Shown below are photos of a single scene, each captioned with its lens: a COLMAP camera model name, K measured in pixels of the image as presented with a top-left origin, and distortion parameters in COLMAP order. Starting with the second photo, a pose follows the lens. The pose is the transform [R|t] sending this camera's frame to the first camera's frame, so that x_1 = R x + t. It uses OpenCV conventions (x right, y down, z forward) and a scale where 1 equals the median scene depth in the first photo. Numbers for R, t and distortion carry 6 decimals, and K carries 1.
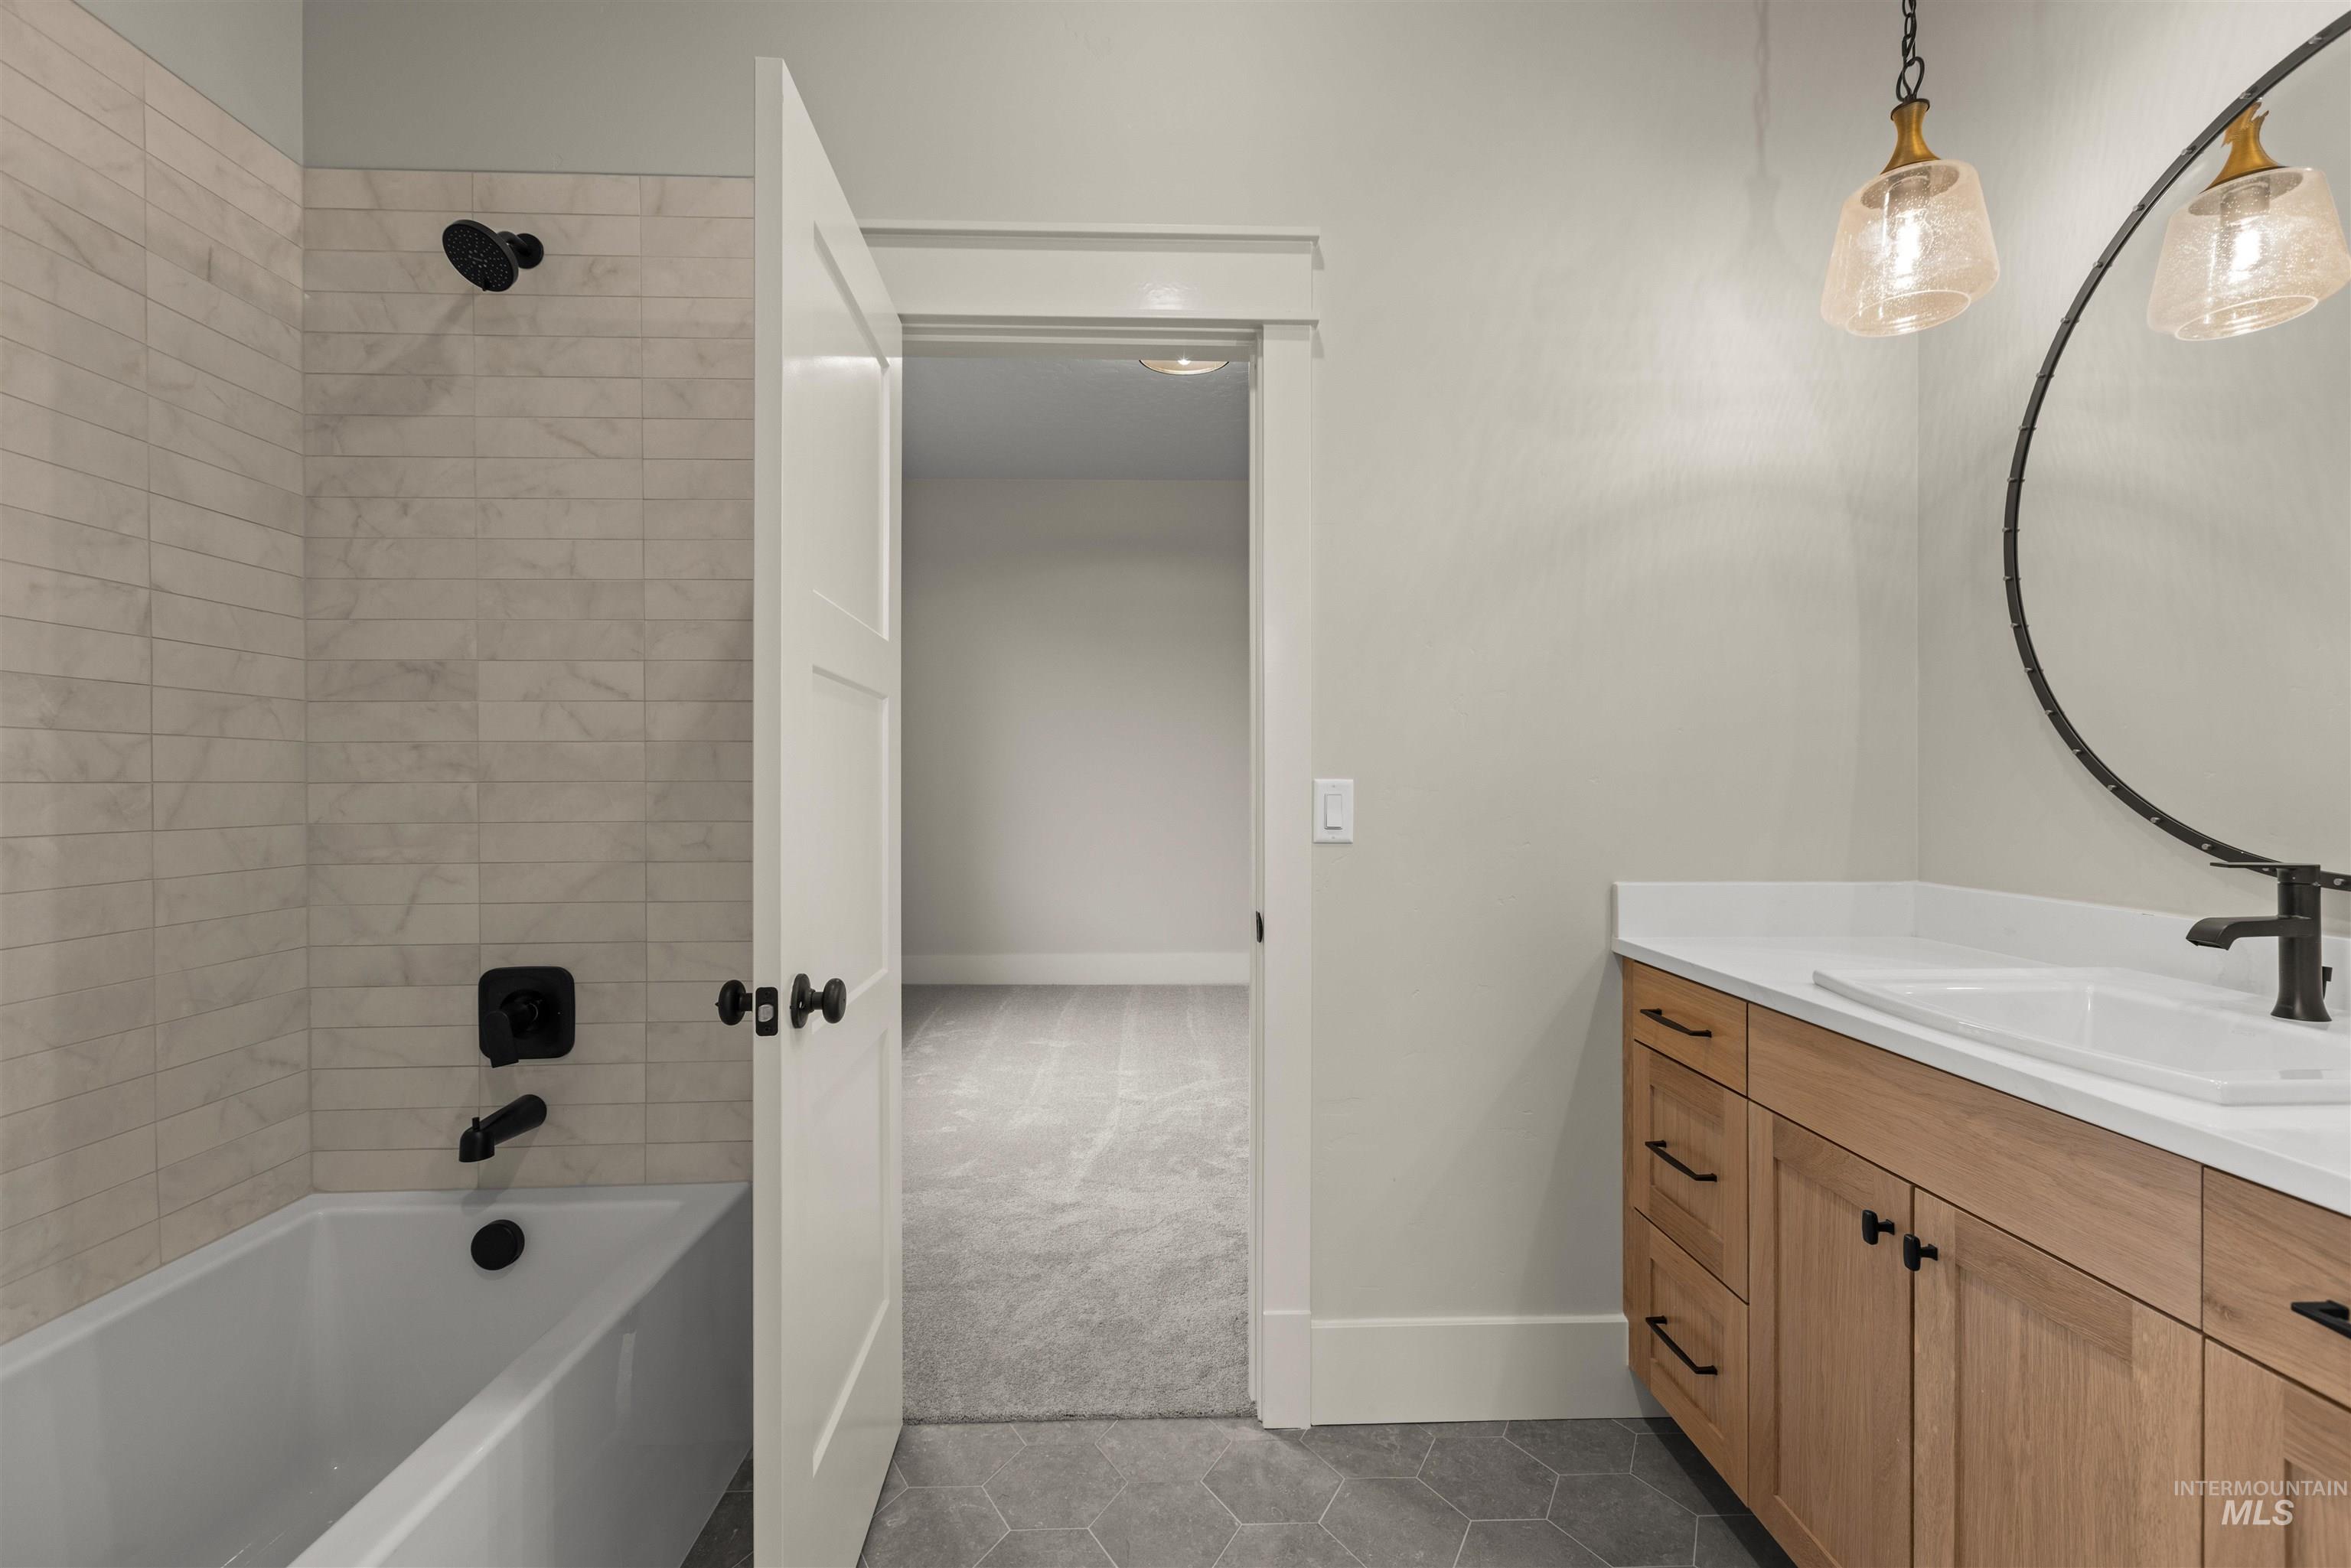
lens RADIAL K [[1062.6, 0, 1170.7], [0, 1062.6, 788.6], [0, 0, 1]] dist [0.002467, 0.000198]
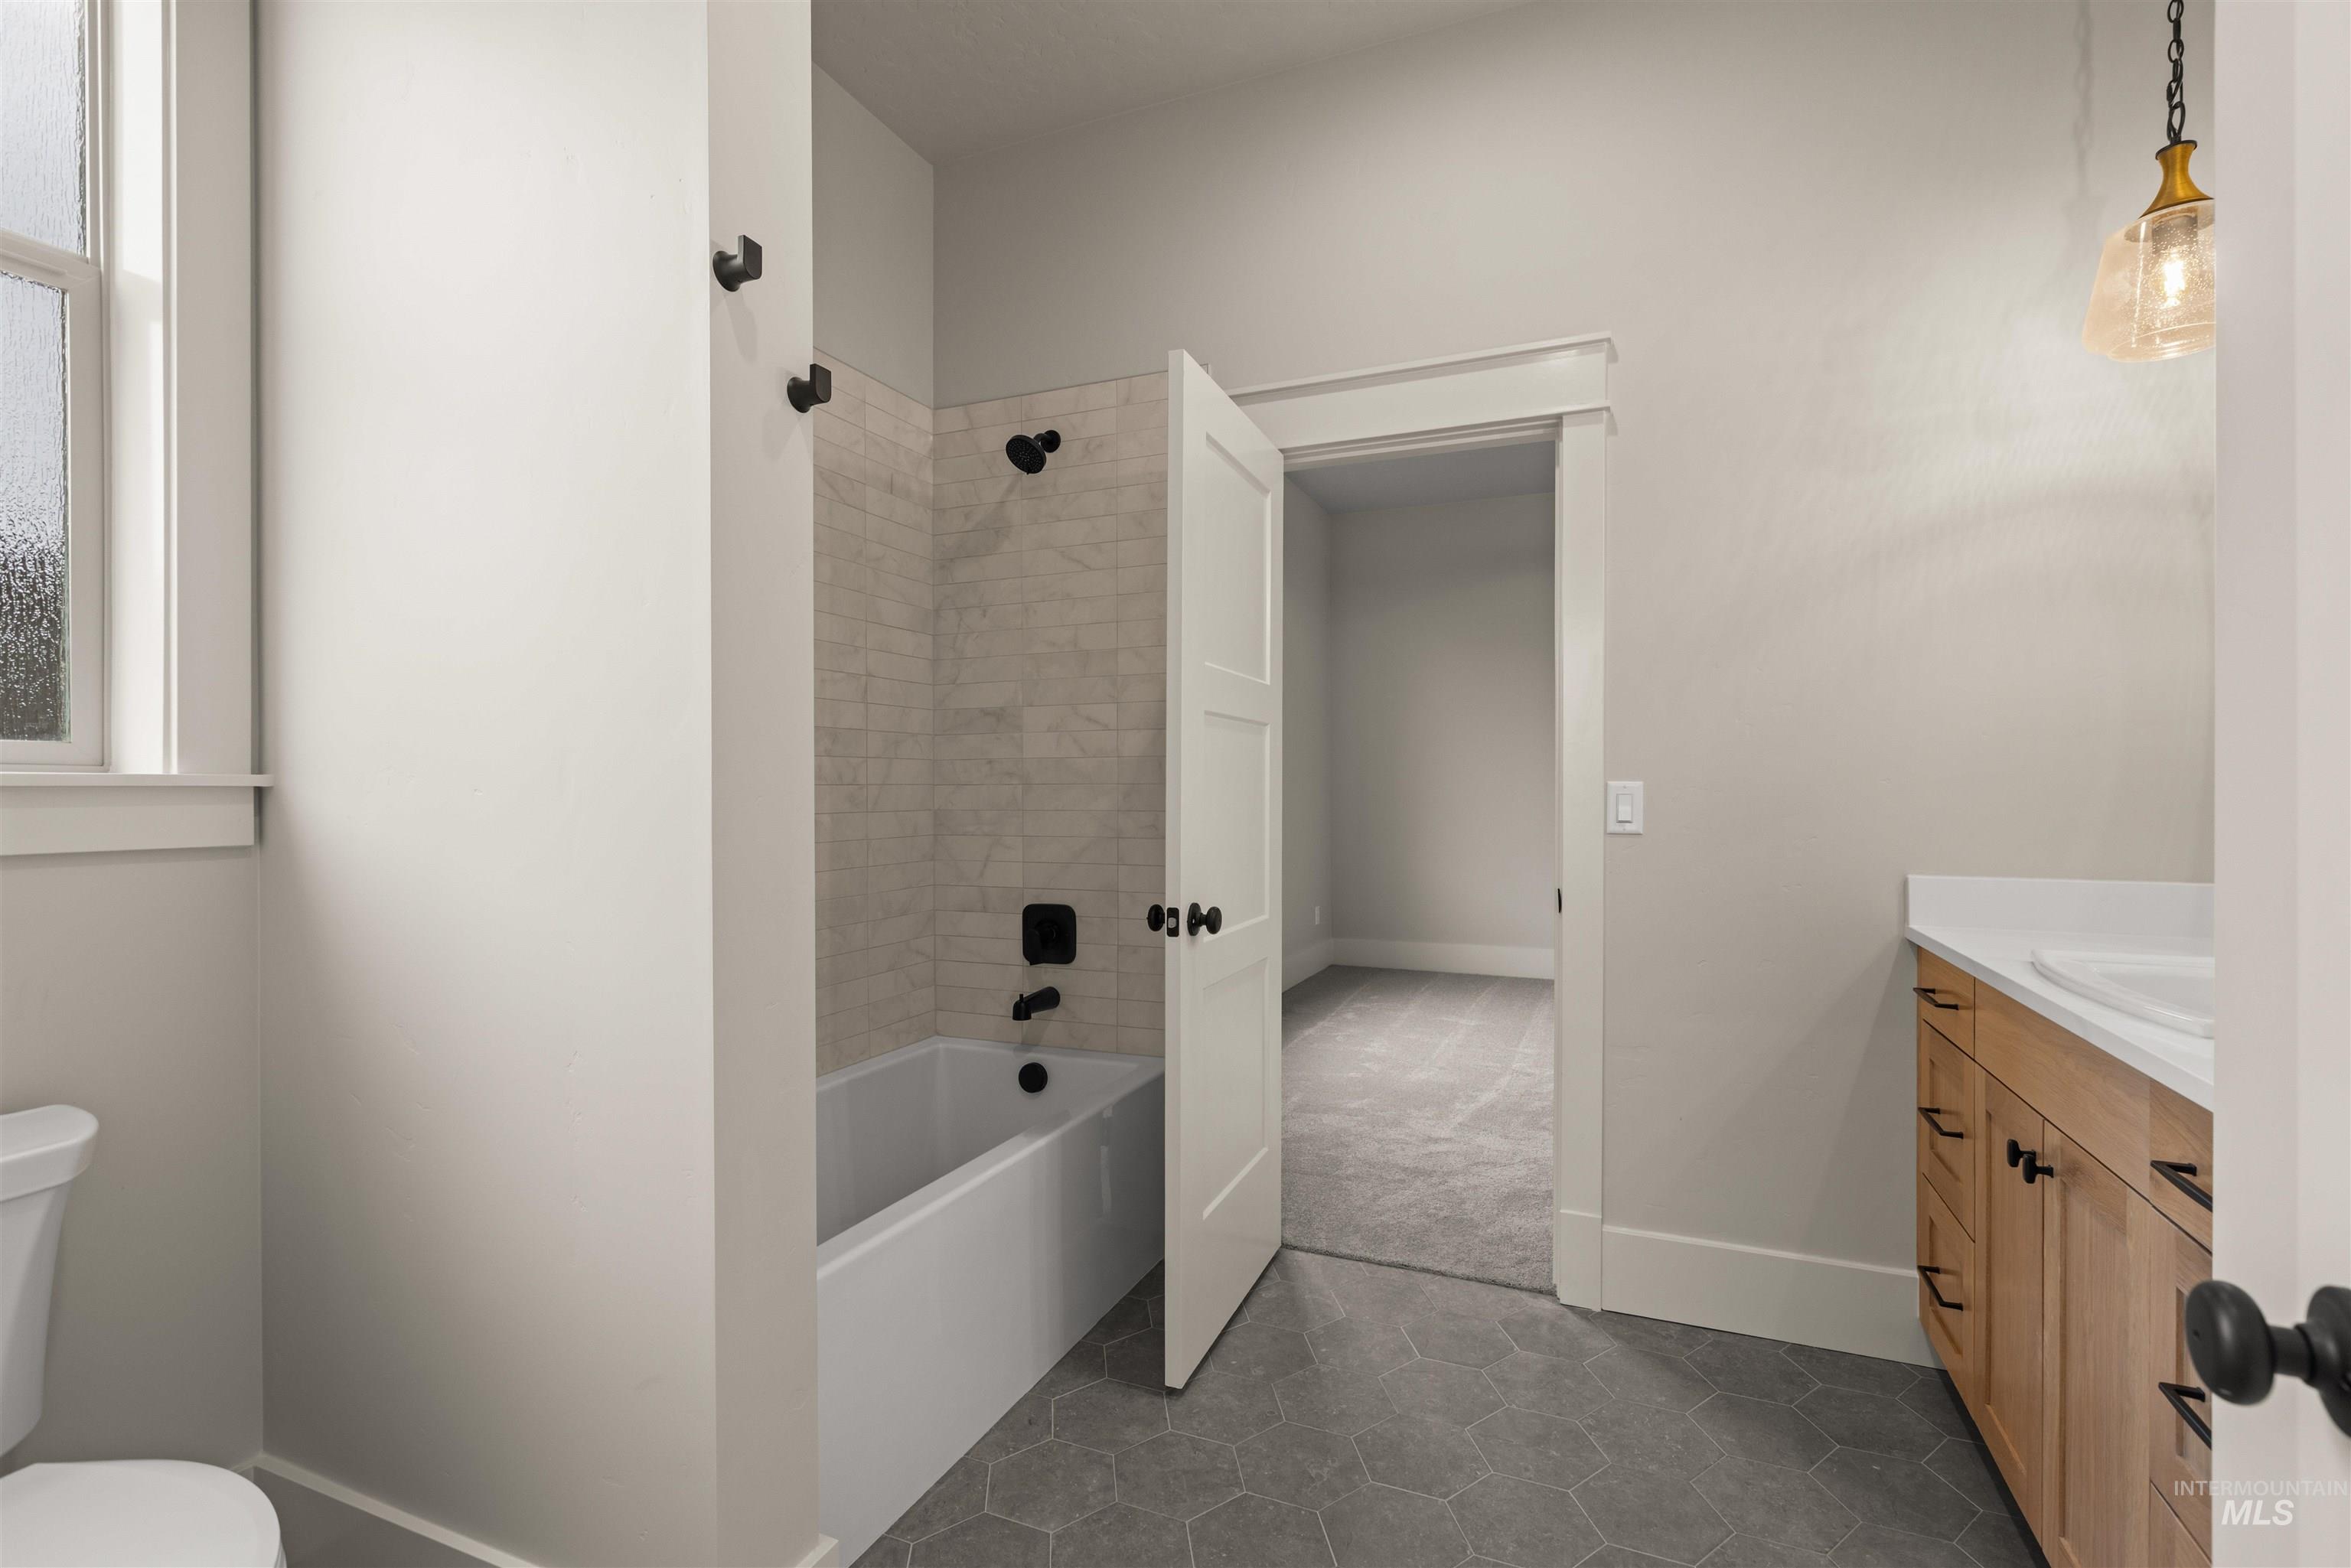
lens RADIAL K [[1064.6, 0, 1207.7], [0, 1064.6, 778.7], [0, 0, 1]] dist [0.001276, 0.000398]
pose [[0.921491, -0.002974, -0.388389, 0.214949], [-0.001391, 0.999939, -0.010956, 0.002246], [0.388398, 0.010636, 0.921430, -0.349023]]
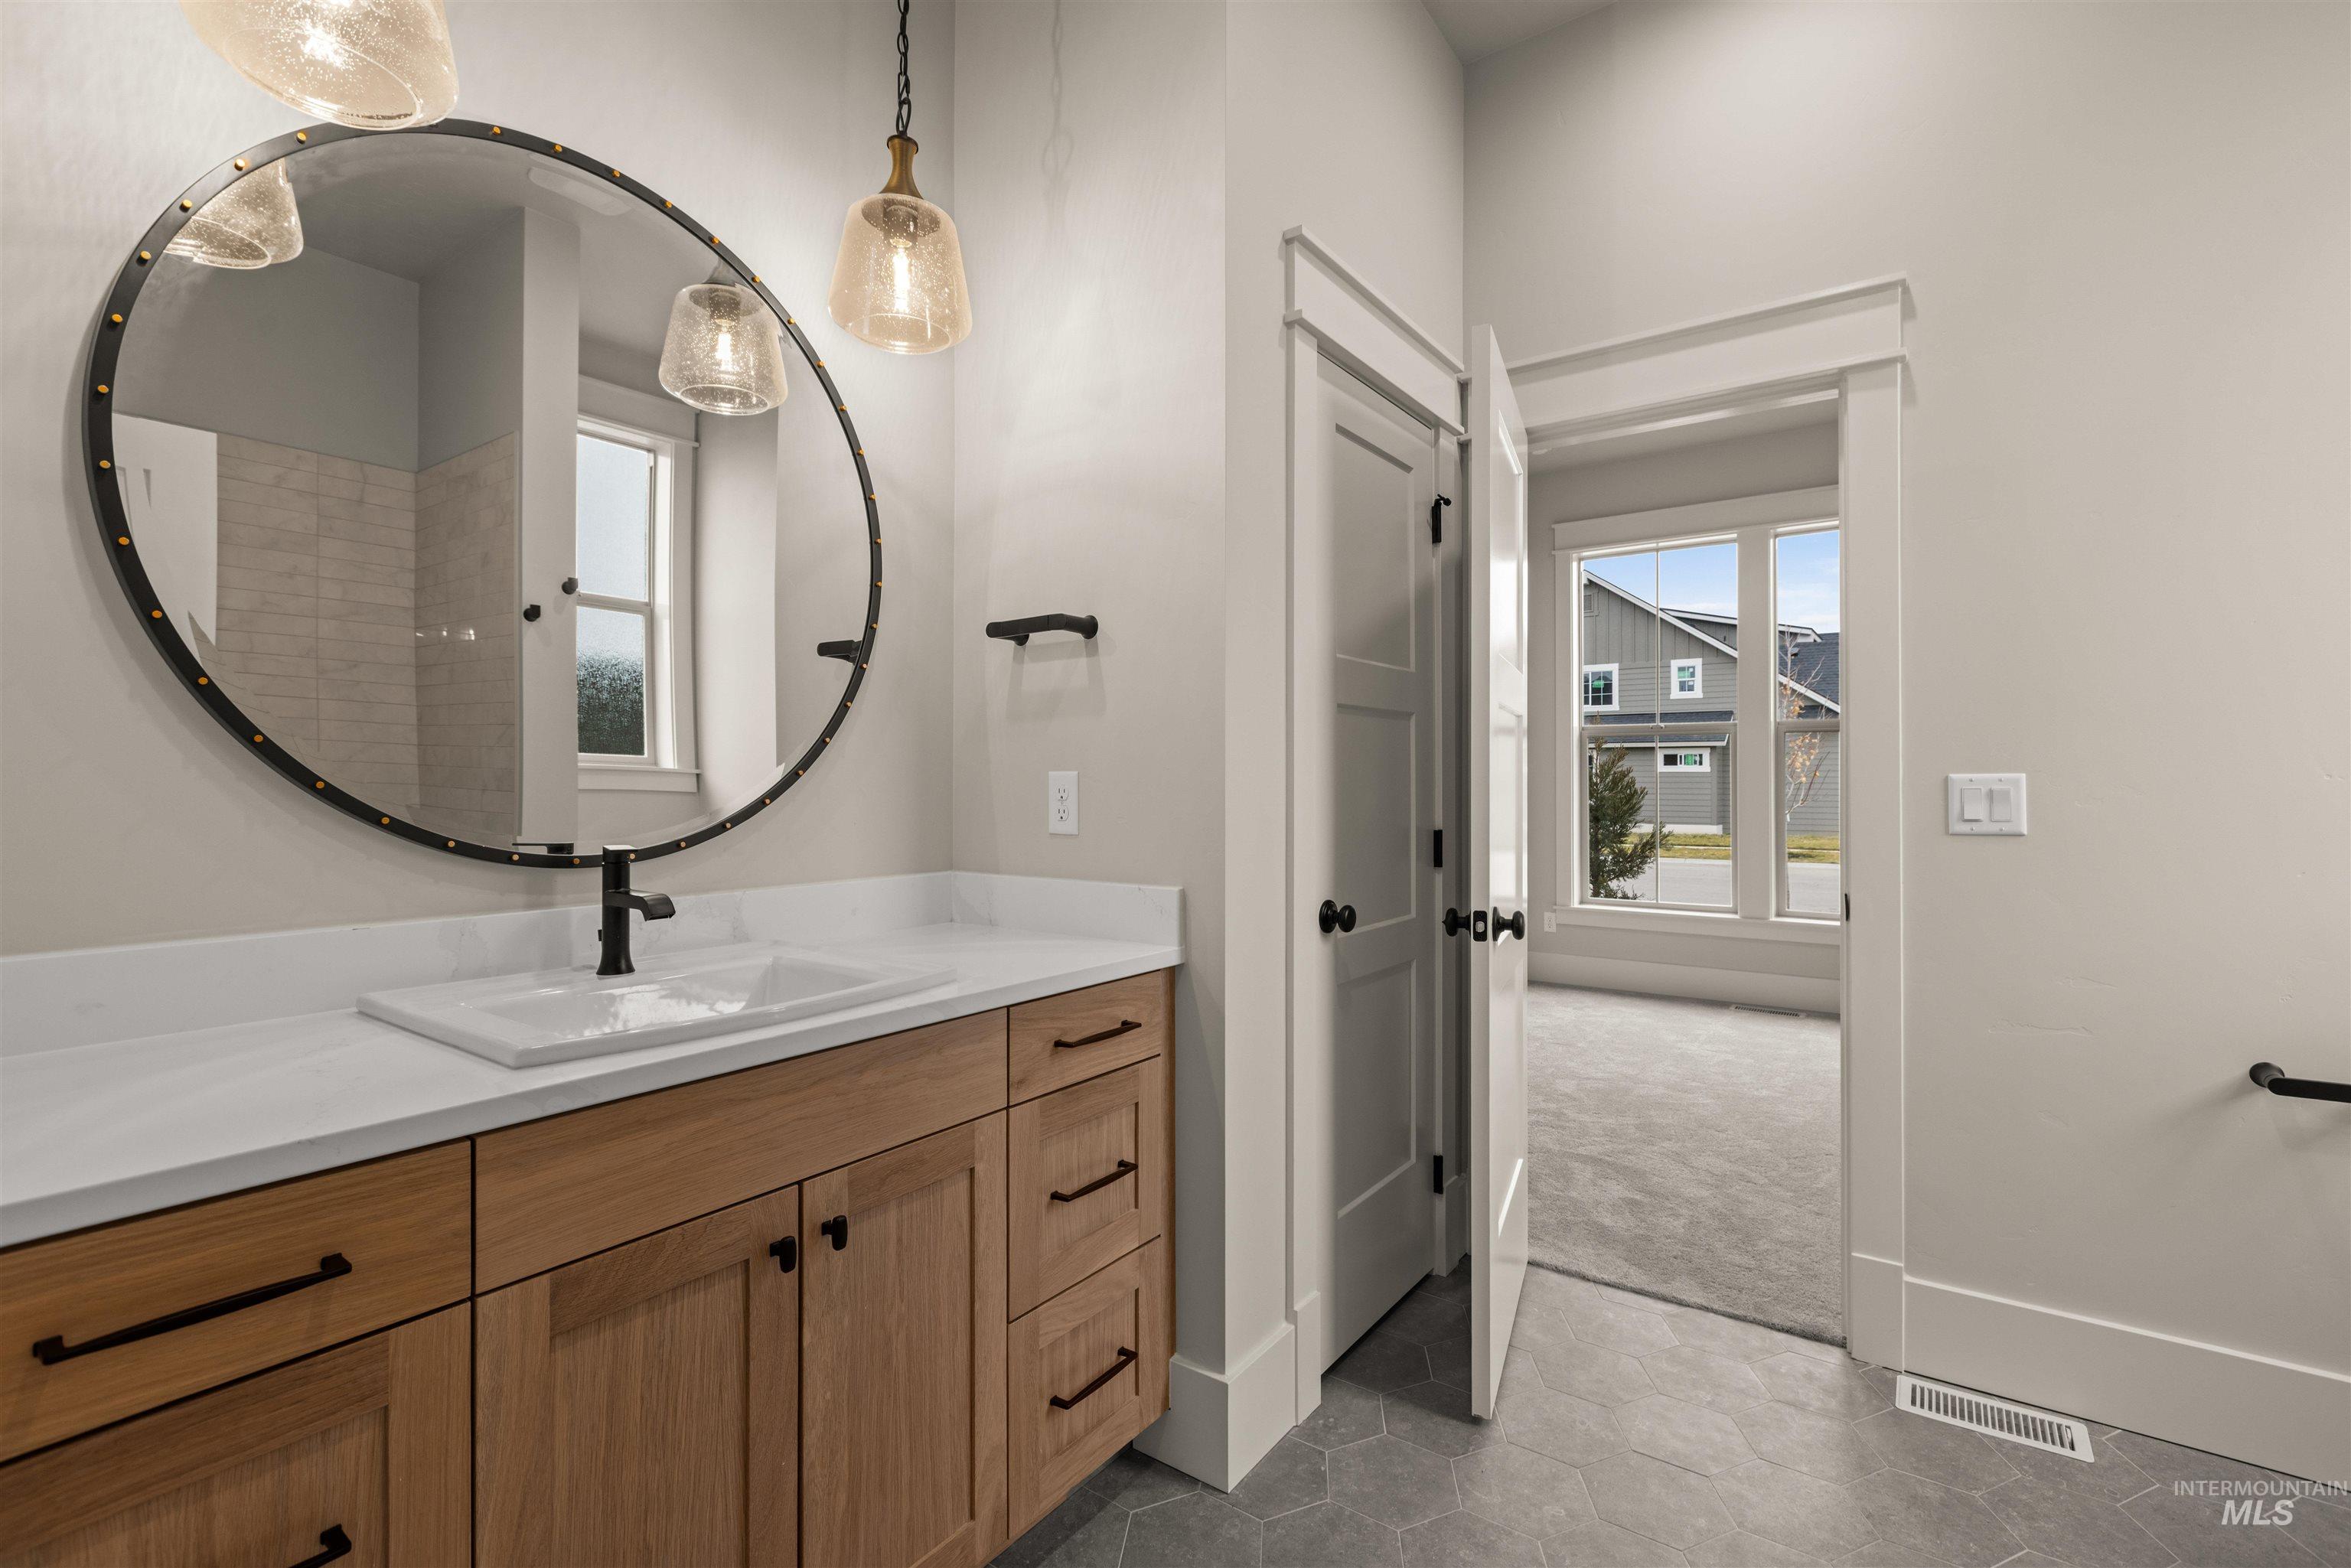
lens RADIAL K [[1064.6, 0, 1207.7], [0, 1064.6, 778.7], [0, 0, 1]] dist [0.001276, 0.000398]
pose [[-0.810277, 0.002054, 0.586043, -0.140764], [0.003958, 0.999990, 0.001968, -0.003692], [-0.586033, 0.003914, -0.810278, 1.146629]]
